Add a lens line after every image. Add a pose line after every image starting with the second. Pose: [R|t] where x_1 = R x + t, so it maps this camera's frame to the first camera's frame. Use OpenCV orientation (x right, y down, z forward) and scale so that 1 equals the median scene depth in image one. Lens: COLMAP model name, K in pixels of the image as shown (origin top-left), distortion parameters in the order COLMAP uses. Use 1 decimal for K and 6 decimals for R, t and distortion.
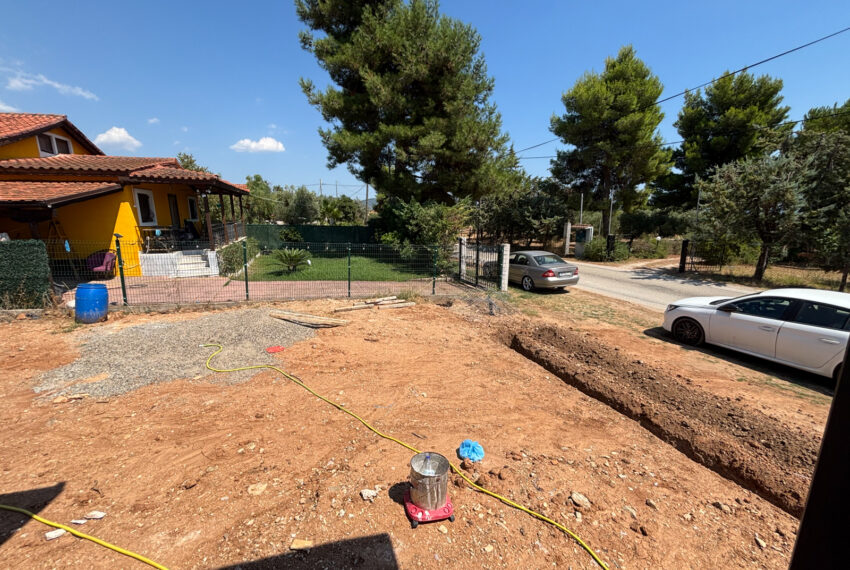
lens RADIAL K [[341.6, 0, 426.2], [0, 341.6, 285.5], [0, 0, 1]] dist [0.003826, -0.000404]
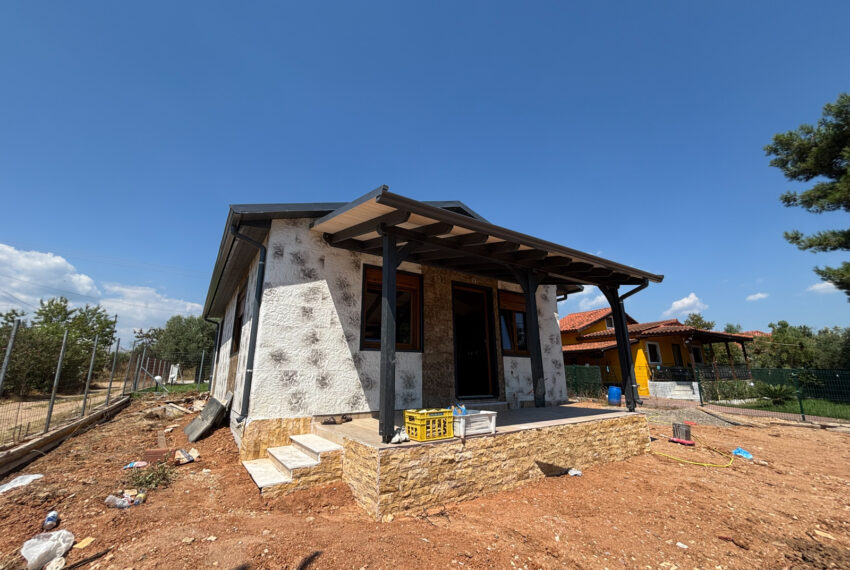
lens RADIAL K [[341.6, 0, 426.2], [0, 341.6, 285.5], [0, 0, 1]] dist [0.003826, -0.000404]
pose [[0.235767, -0.242542, -0.941056, 0.500050], [-0.195012, 0.936850, -0.290315, 0.146202], [0.952042, 0.251964, 0.173580, -0.351658]]
